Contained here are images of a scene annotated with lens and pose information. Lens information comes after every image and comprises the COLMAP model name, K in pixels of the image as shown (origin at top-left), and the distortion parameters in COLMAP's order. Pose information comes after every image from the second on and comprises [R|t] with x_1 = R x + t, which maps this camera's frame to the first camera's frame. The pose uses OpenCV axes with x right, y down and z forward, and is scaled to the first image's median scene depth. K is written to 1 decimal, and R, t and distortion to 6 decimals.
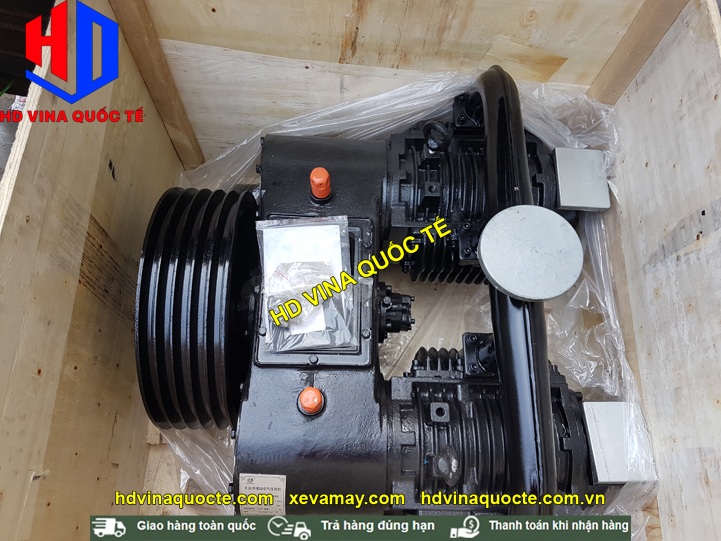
lens RADIAL K [[571.0, 0, 363.5], [0, 571.0, 281.2], [0, 0, 1]] dist [0.019529, -0.052570]
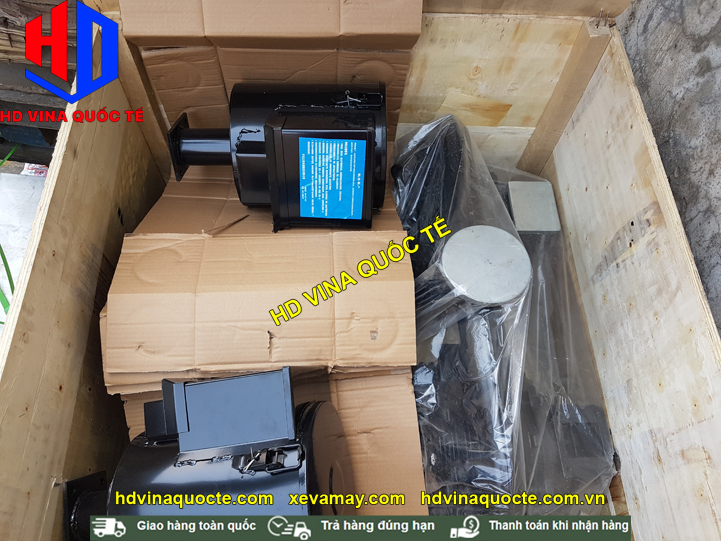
lens RADIAL K [[571.0, 0, 354.5], [0, 571.0, 270.4], [0, 0, 1]] dist [0.019529, -0.052570]
pose [[0.998758, -0.049579, 0.004844, 0.017980], [0.049801, 0.991524, -0.120002, 0.076447], [0.001146, 0.120095, 0.992762, -0.128309]]
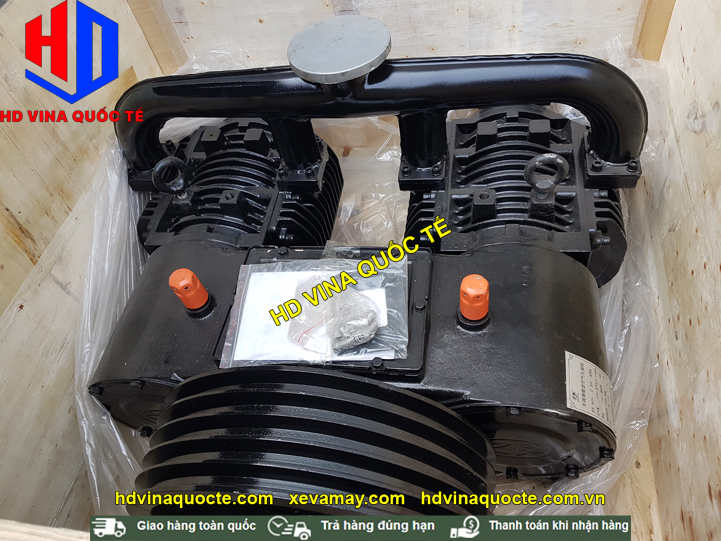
lens RADIAL K [[571.0, 0, 359.8], [0, 571.0, 267.1], [0, 0, 1]] dist [0.019529, -0.052570]
pose [[0.120502, -0.827309, 0.548670, -0.490798], [0.975639, 0.200764, 0.088445, -0.025730], [-0.183324, 0.524646, 0.831347, 0.331815]]
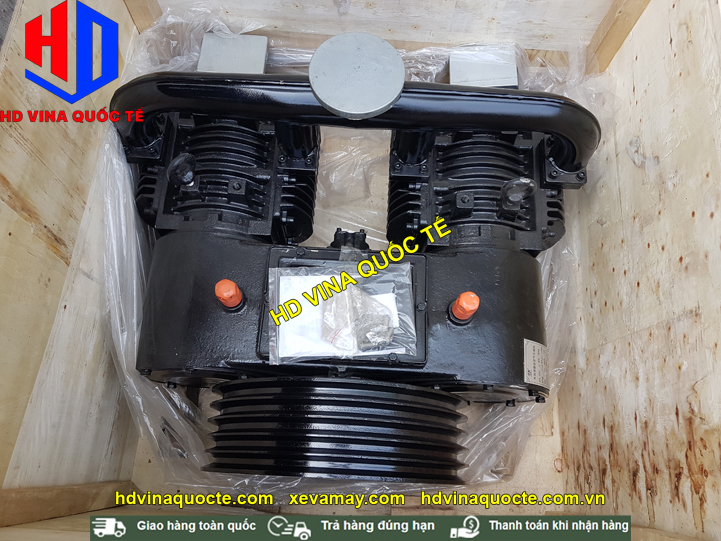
lens RADIAL K [[571.0, 0, 360.0], [0, 571.0, 276.3], [0, 0, 1]] dist [0.019529, -0.052570]
pose [[0.034195, -0.961695, 0.271980, -0.317818], [0.930317, 0.130062, 0.342920, -0.320440], [-0.365158, 0.241301, 0.899129, 0.116847]]
